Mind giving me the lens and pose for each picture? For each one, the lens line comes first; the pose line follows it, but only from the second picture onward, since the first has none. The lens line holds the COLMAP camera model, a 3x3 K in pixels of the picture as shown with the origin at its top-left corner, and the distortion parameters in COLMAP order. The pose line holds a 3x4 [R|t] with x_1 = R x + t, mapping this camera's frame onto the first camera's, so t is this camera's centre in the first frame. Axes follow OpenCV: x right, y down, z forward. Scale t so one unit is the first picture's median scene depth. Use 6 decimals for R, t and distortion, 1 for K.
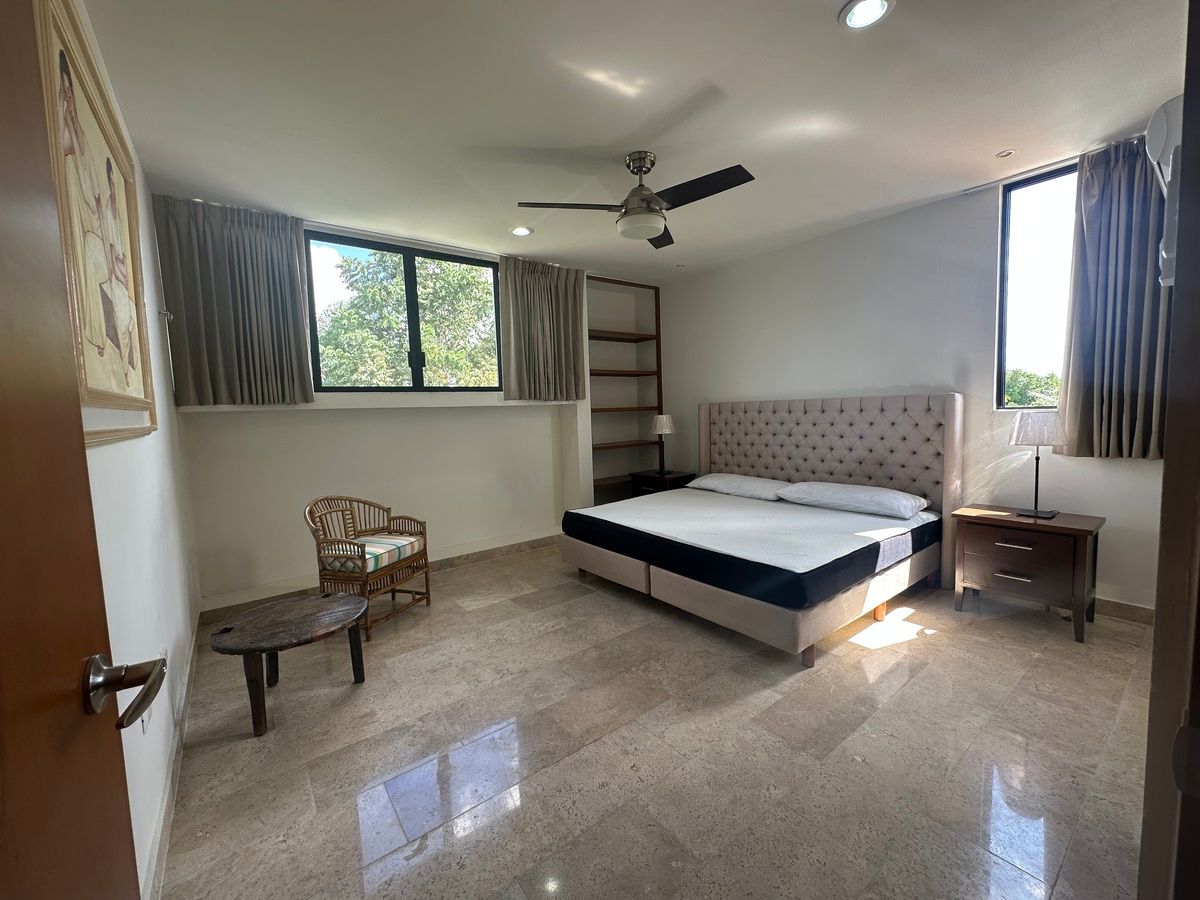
lens RADIAL K [[483.2, 0, 603.5], [0, 483.2, 448.7], [0, 0, 1]] dist [-0.003375, 0.000310]
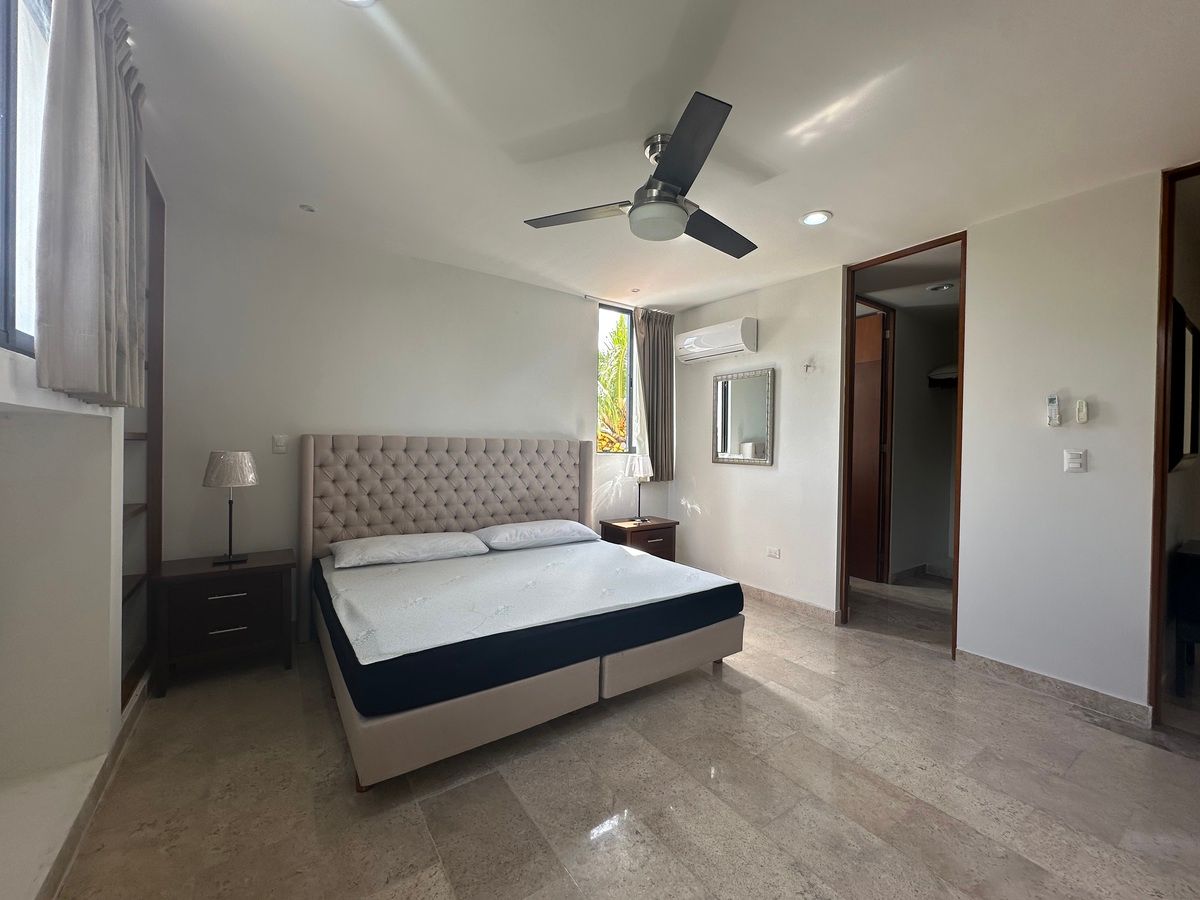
lens RADIAL K [[483.2, 0, 603.5], [0, 483.2, 448.7], [0, 0, 1]] dist [-0.003375, 0.000310]
pose [[0.048144, 0.036314, 0.998180, -0.544275], [0.067351, 0.996946, -0.039517, -0.032940], [-0.996567, 0.069131, 0.045551, 0.810616]]
